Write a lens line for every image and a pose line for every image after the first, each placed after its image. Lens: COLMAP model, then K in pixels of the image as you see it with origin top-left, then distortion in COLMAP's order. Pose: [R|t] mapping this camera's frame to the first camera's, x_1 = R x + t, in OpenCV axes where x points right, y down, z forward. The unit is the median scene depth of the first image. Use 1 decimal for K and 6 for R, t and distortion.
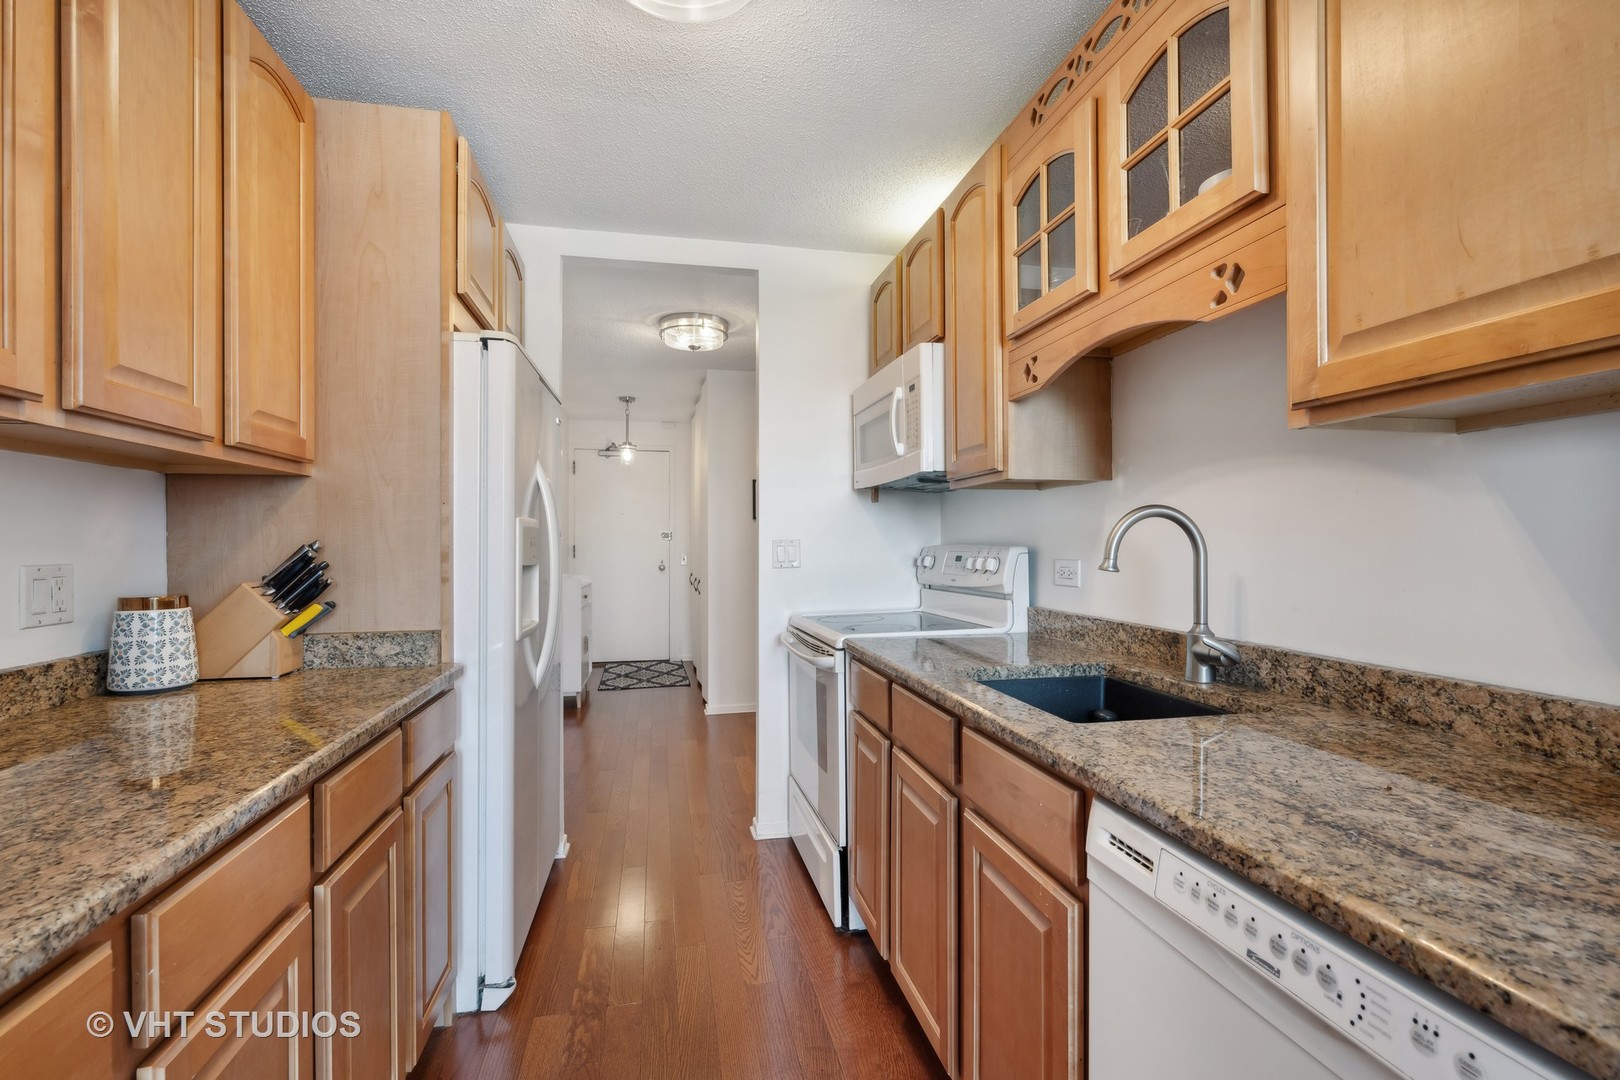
lens RADIAL K [[694.9, 0, 809.8], [0, 694.9, 540.4], [0, 0, 1]] dist [-0.005198, 0.002409]
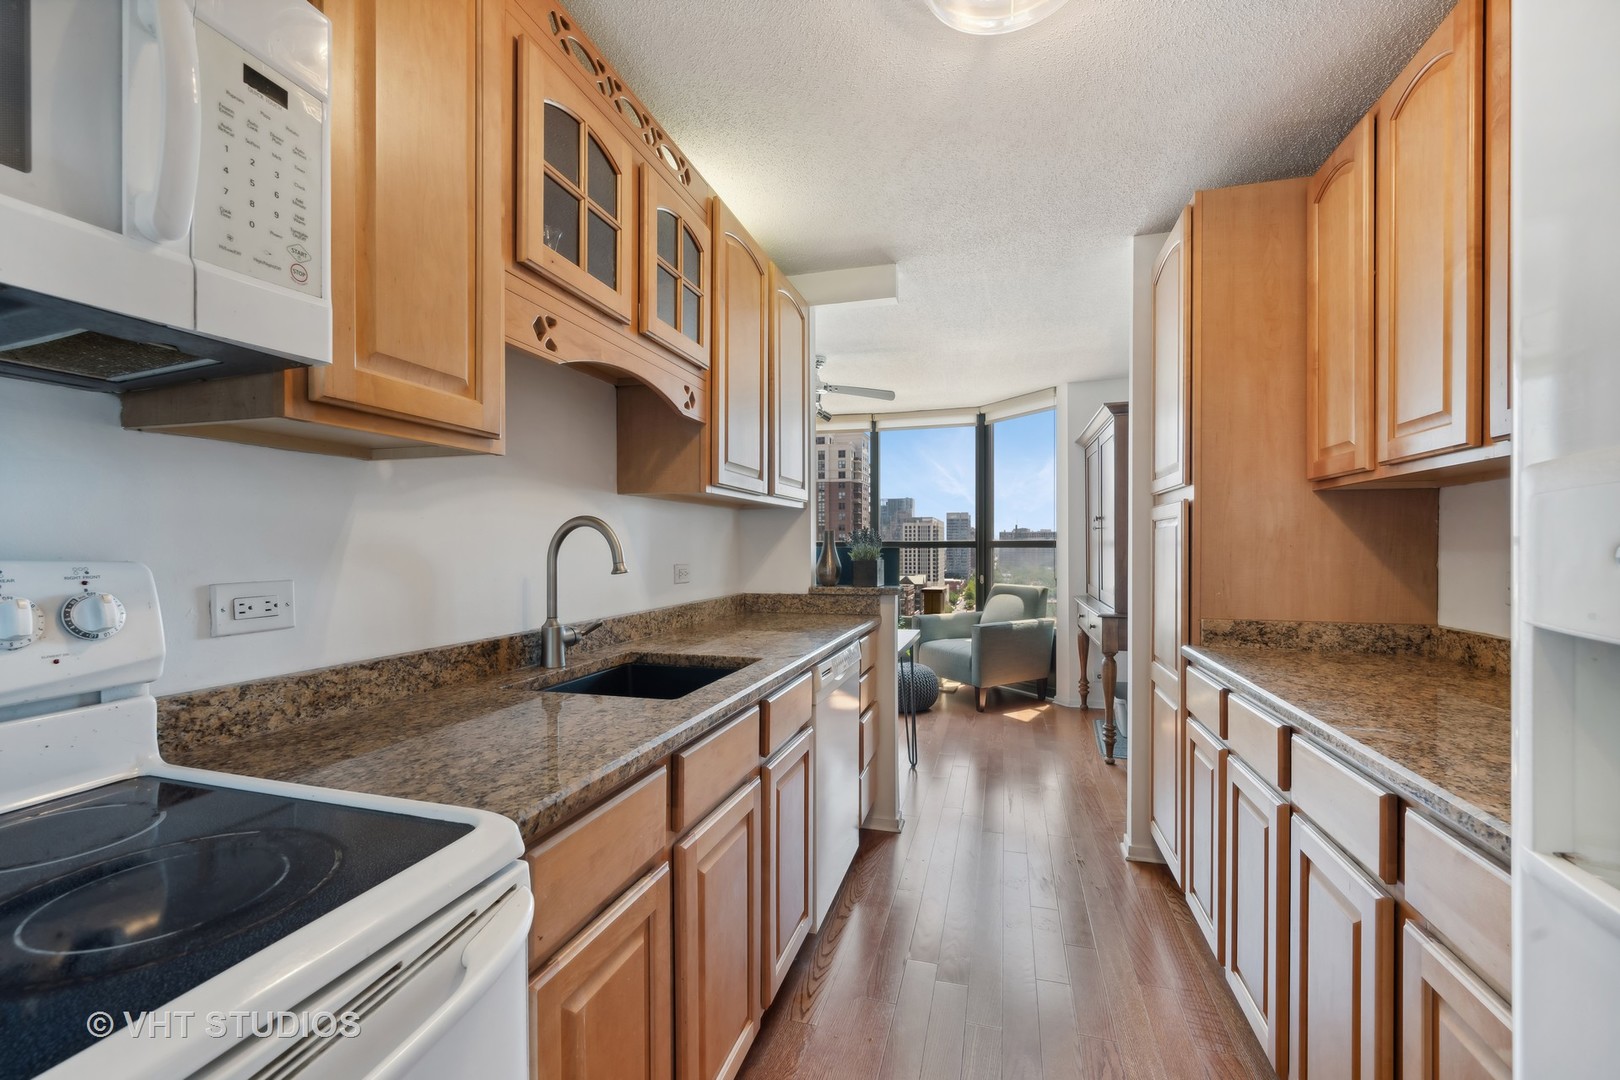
lens RADIAL K [[694.9, 0, 806.2], [0, 694.9, 545.6], [0, 0, 1]] dist [-0.005198, 0.002409]
pose [[-0.878877, -0.005297, 0.477020, -0.319184], [-0.006020, 0.999982, 0.000012, -0.004342], [-0.477011, -0.002862, -0.878893, 1.562185]]
